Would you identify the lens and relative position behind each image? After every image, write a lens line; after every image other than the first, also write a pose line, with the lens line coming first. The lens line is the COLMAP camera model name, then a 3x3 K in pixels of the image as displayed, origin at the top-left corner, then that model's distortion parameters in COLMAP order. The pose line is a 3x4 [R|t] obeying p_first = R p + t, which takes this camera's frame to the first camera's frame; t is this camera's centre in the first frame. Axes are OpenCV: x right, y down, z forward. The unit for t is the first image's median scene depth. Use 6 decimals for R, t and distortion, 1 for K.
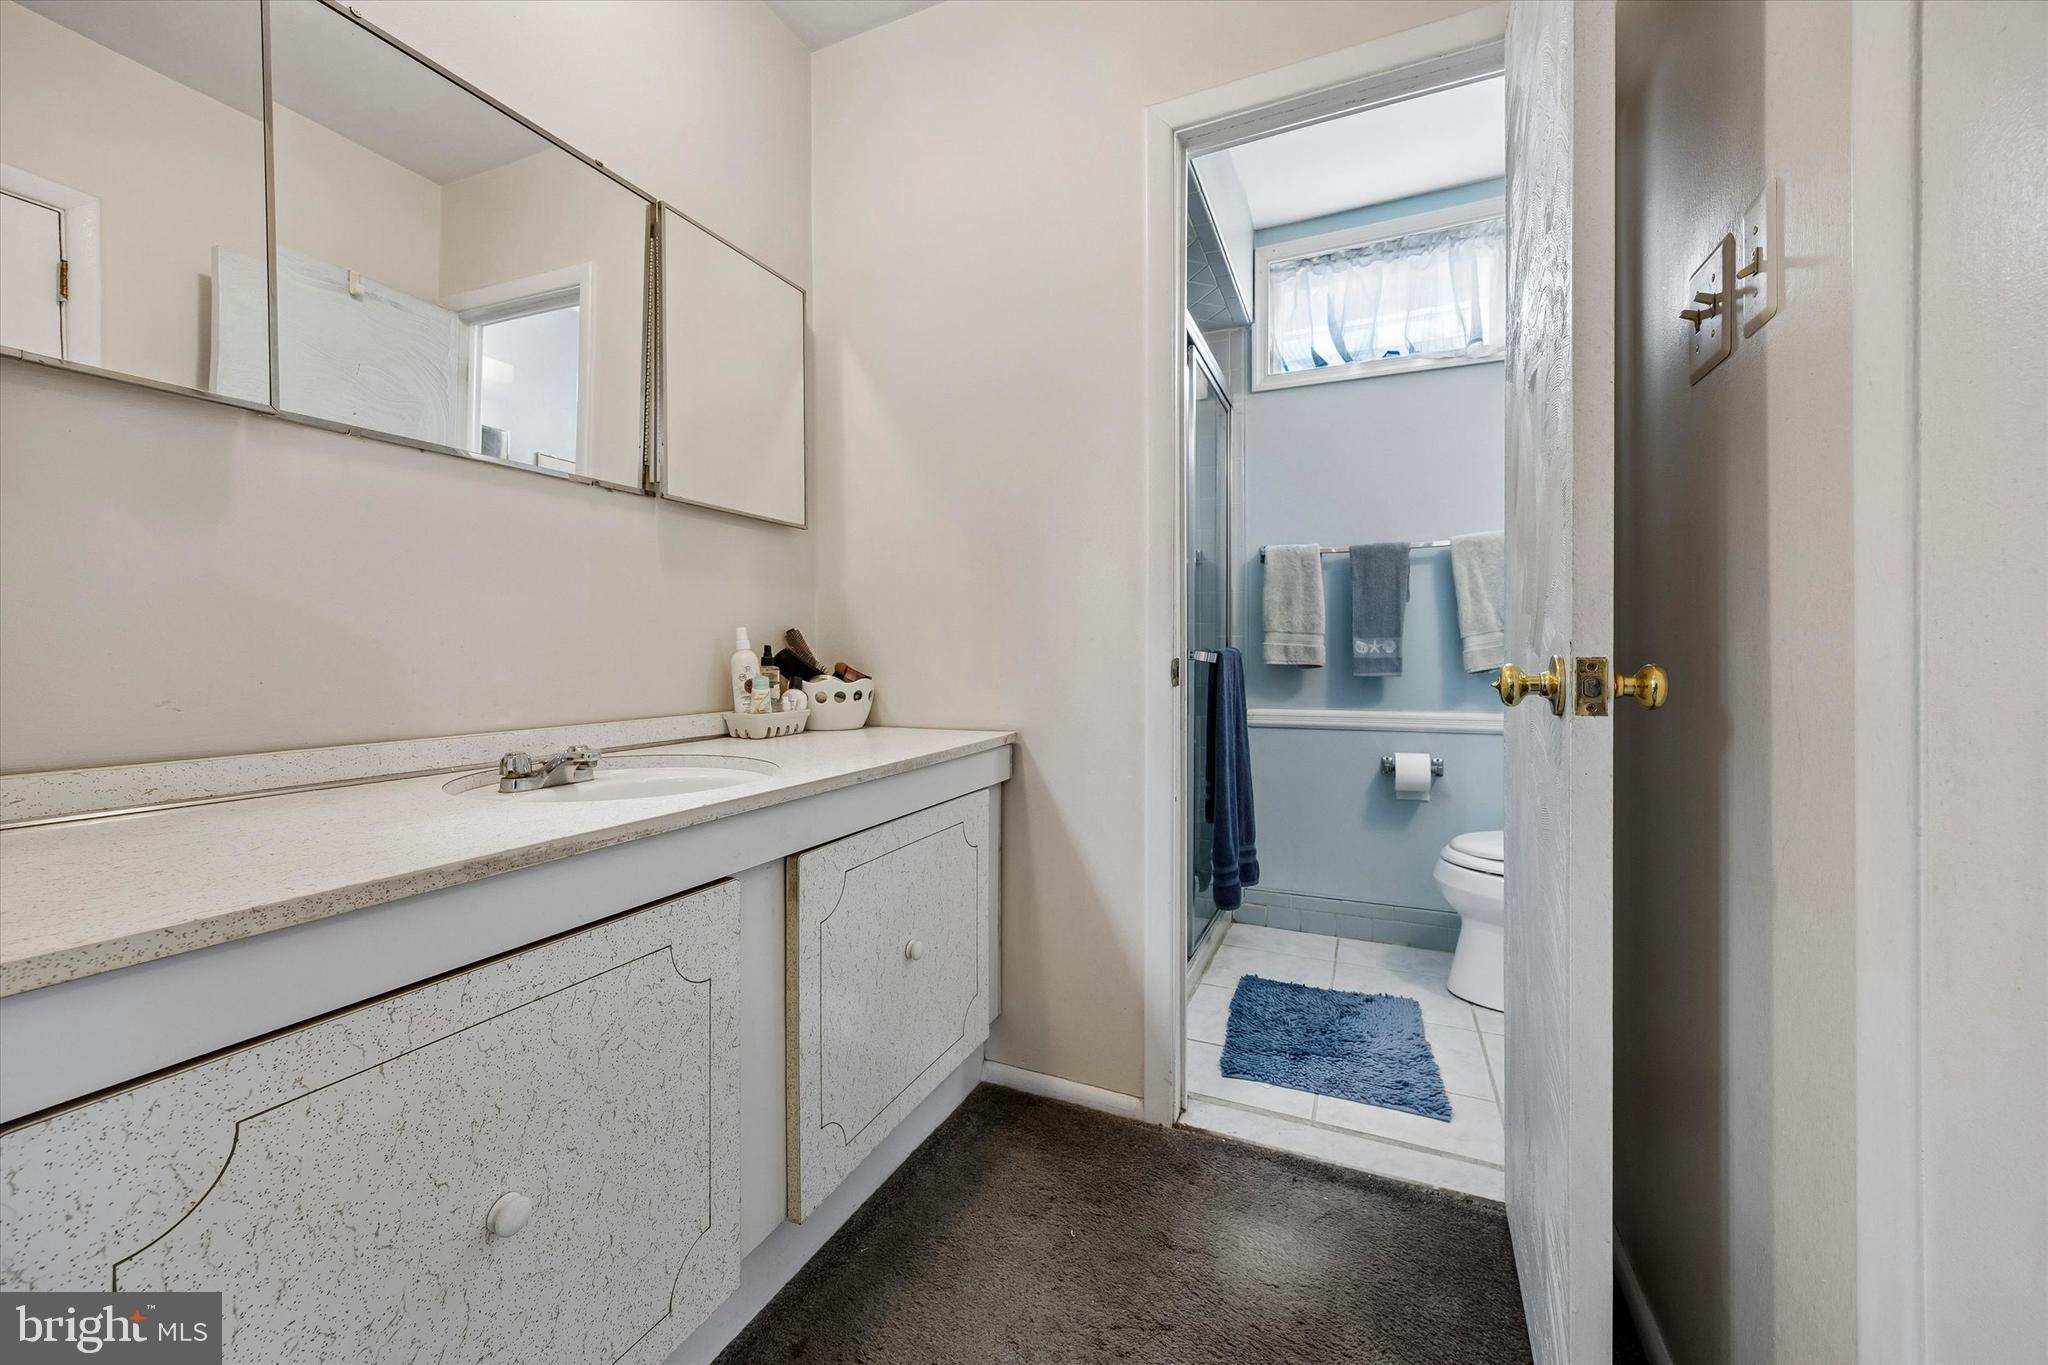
lens RADIAL K [[793.9, 0, 1020.2], [0, 793.9, 664.3], [0, 0, 1]] dist [0.007079, -0.000154]
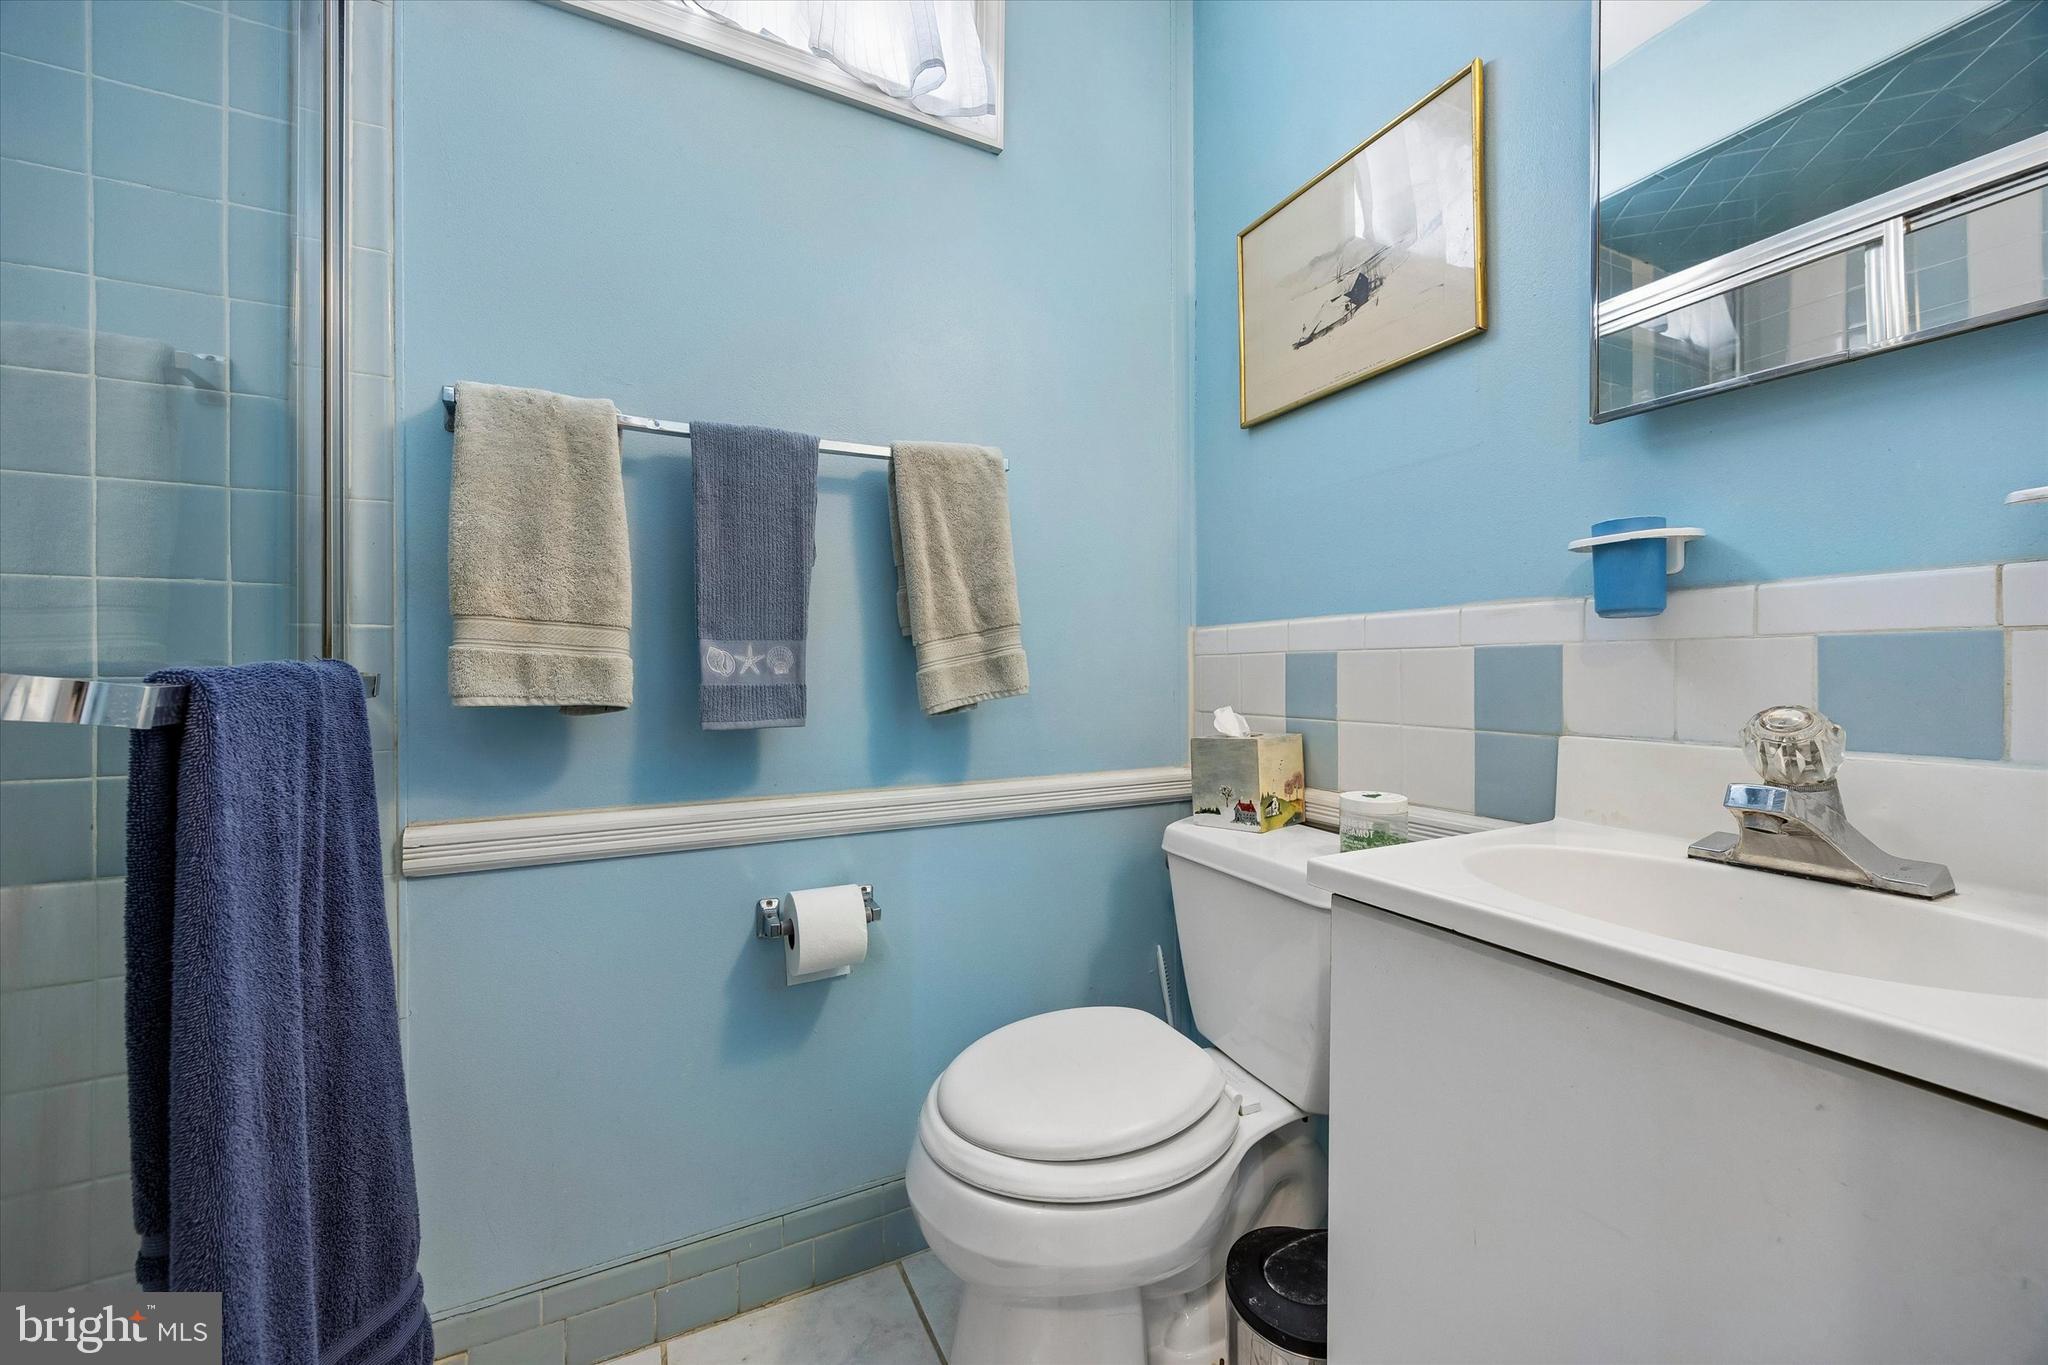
lens RADIAL K [[793.9, 0, 1021.0], [0, 793.9, 674.9], [0, 0, 1]] dist [0.007079, -0.000154]
pose [[0.633700, -0.001675, 0.773577, 0.198302], [0.009950, 0.999933, -0.005986, -0.010027], [-0.773515, 0.011491, 0.633674, 0.597202]]
